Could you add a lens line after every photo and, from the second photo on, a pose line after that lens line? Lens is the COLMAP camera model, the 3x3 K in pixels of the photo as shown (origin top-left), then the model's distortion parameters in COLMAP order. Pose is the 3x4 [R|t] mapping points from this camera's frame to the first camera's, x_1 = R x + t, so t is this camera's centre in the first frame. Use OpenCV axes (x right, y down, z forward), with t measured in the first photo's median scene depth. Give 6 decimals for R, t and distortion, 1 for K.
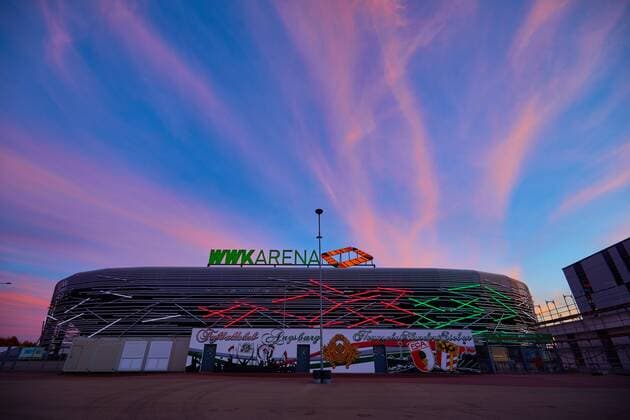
lens RADIAL K [[284.7, 0, 313.3], [0, 284.7, 210.6], [0, 0, 1]] dist [0.003240, 0.000058]
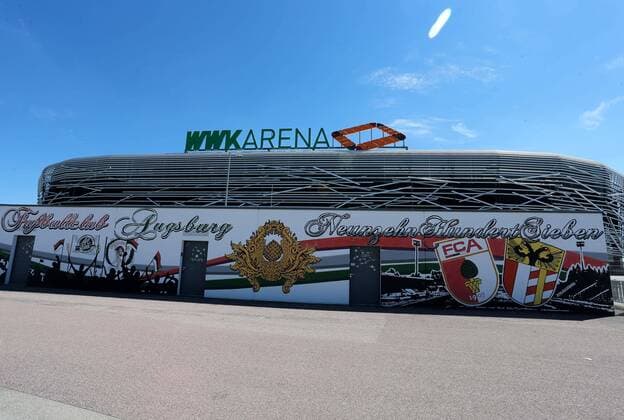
lens RADIAL K [[317.6, 0, 306.5], [0, 317.6, 212.1], [0, 0, 1]] dist [-0.049875, 0.002435]
pose [[0.992182, 0.008954, -0.124474, 0.201379], [0.030871, 0.948814, 0.314323, 0.273709], [0.120917, -0.315708, 0.941120, 0.561650]]
